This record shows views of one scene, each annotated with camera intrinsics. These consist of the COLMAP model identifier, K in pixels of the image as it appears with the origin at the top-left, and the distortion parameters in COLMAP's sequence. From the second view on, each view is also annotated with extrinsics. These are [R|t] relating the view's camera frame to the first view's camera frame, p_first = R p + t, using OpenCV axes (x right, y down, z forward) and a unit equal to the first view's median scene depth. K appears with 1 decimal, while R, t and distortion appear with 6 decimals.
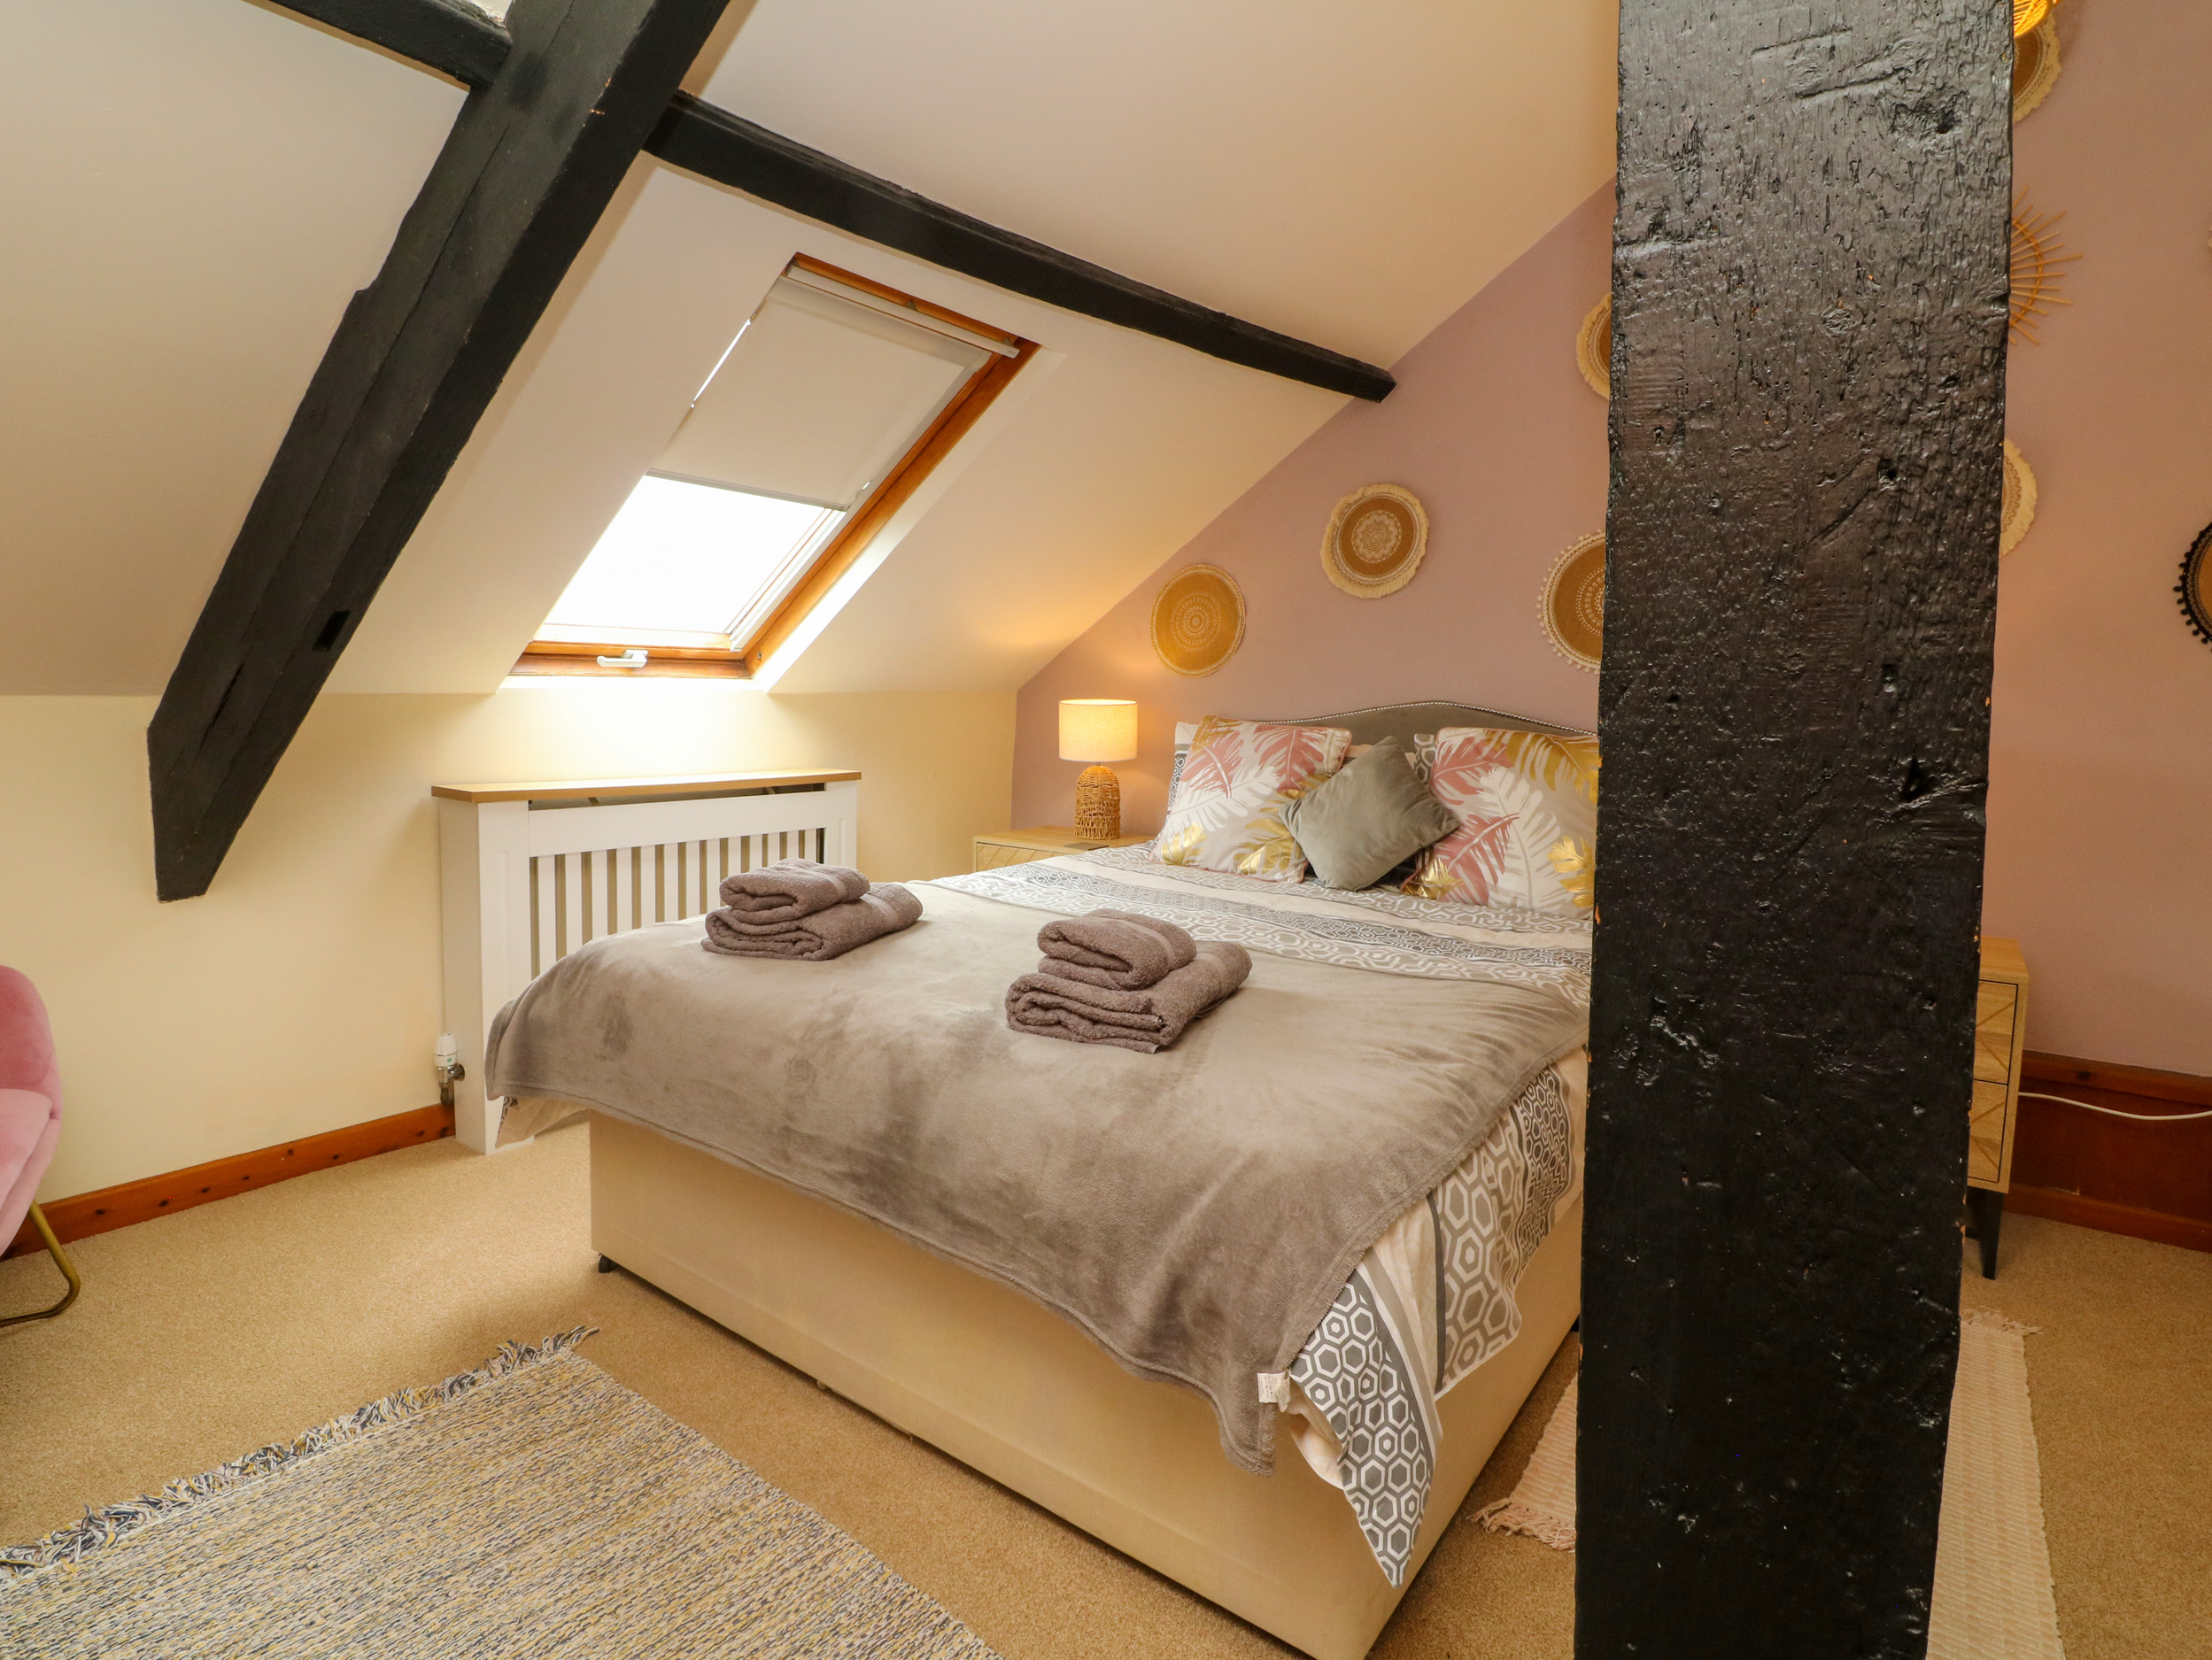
lens RADIAL K [[1140.5, 0, 1098.0], [0, 1140.5, 838.1], [0, 0, 1]] dist [0.007601, -0.001091]
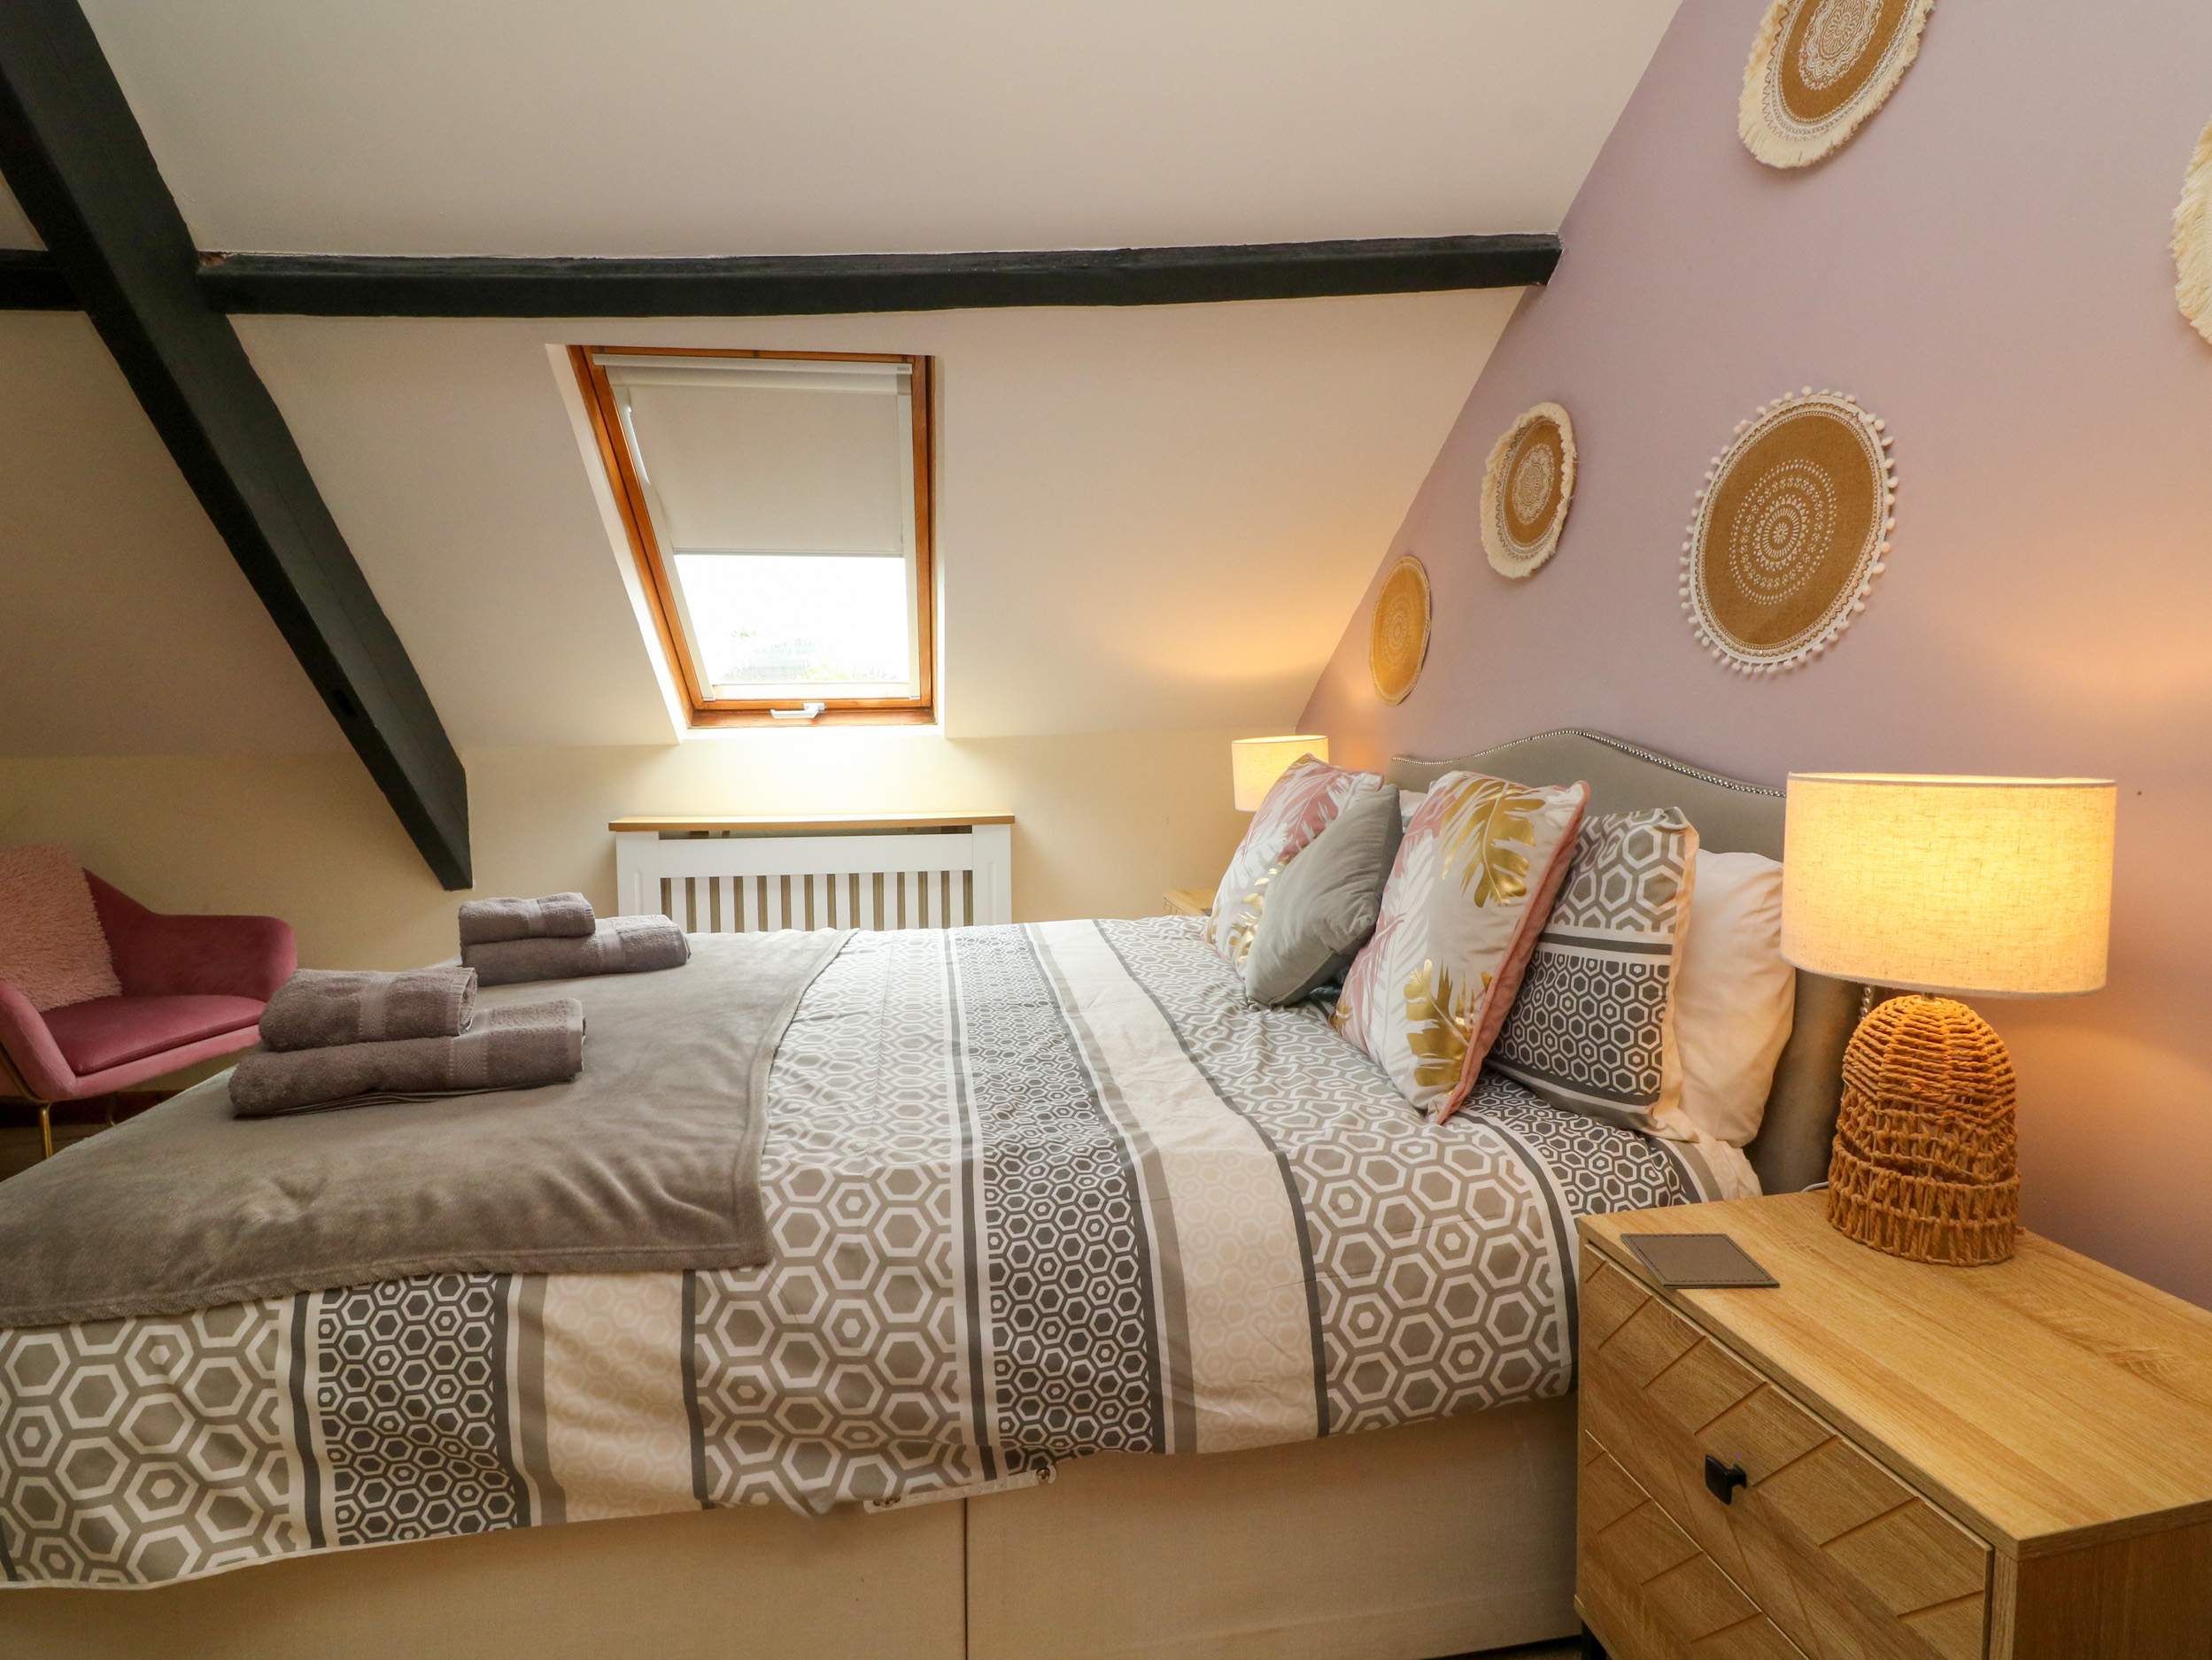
lens RADIAL K [[1140.5, 0, 1110.5], [0, 1140.5, 825.7], [0, 0, 1]] dist [0.007601, -0.001091]
pose [[0.714758, 0.033049, -0.698591, 0.594776], [-0.065980, 0.997614, -0.020312, -0.039530], [0.696253, 0.060611, 0.715233, 0.401254]]
